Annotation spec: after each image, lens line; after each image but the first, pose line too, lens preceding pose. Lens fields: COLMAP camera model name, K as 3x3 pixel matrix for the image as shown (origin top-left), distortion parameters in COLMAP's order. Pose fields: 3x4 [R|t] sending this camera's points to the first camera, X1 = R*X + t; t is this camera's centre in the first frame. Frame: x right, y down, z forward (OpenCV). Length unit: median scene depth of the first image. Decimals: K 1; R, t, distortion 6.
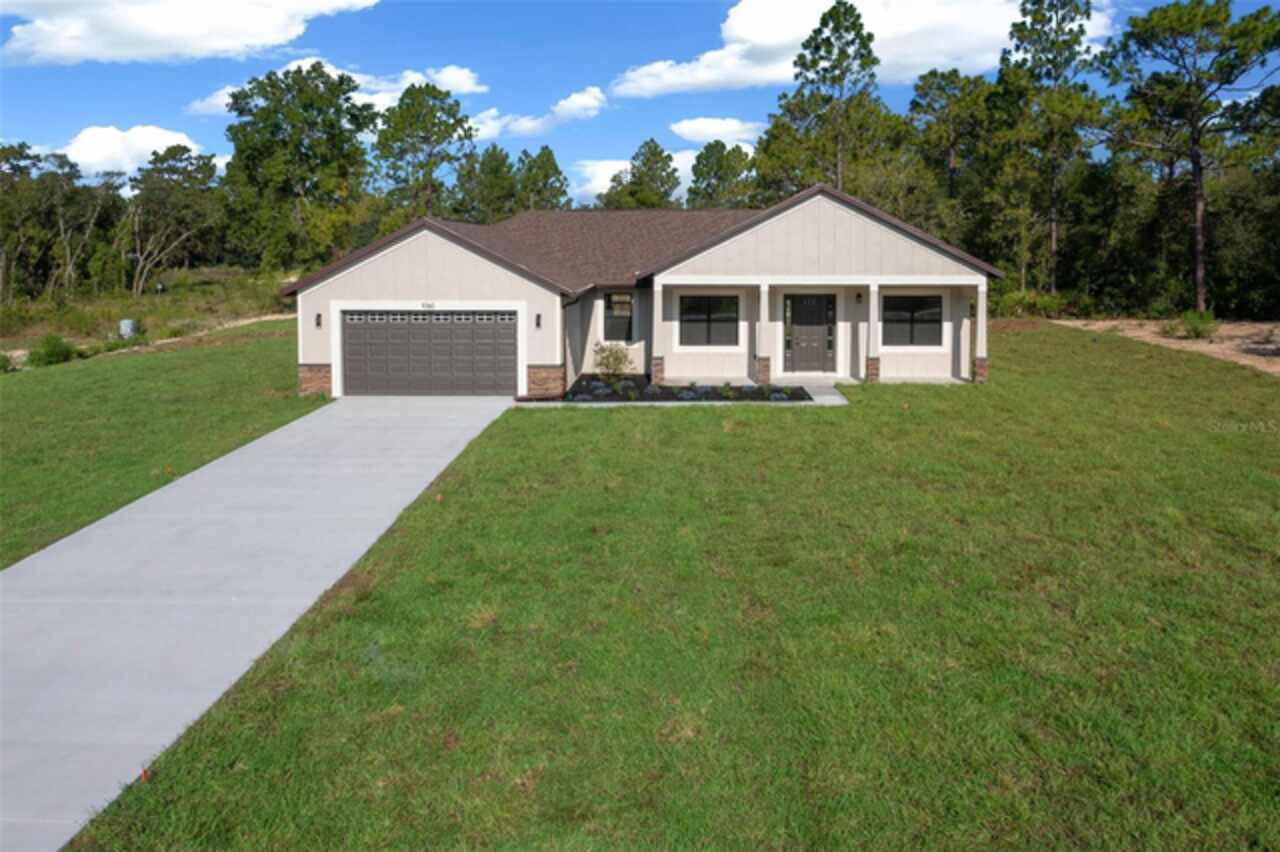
lens RADIAL K [[969.9, 0, 675.9], [0, 969.9, 315.2], [0, 0, 1]] dist [-0.009990, -0.000684]
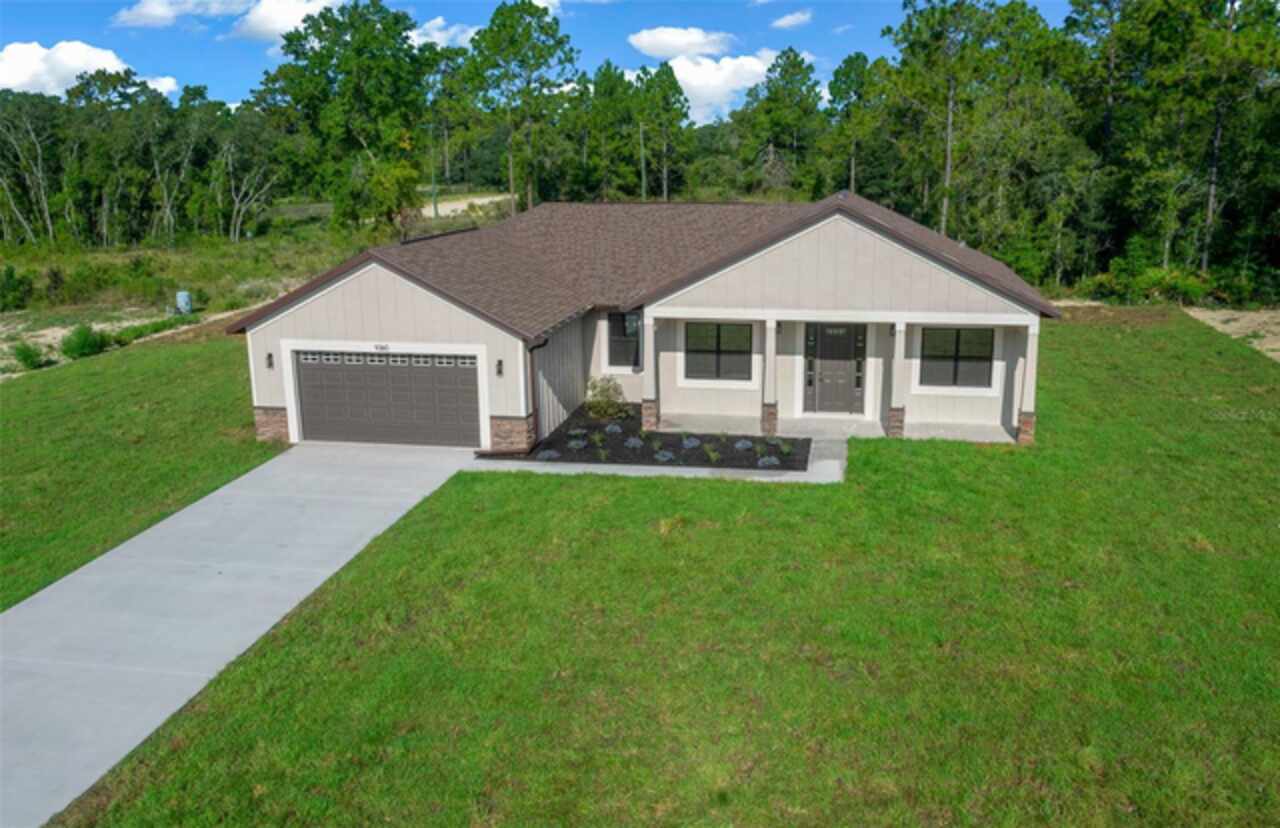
lens RADIAL K [[1024.8, 0, 699.4], [0, 1024.8, 412.3], [0, 0, 1]] dist [-0.006683, -0.001836]
pose [[0.990005, 0.030597, -0.137673, 0.082107], [-0.005181, 0.983413, 0.181304, -0.060640], [0.140937, -0.178778, 0.973743, 0.051375]]
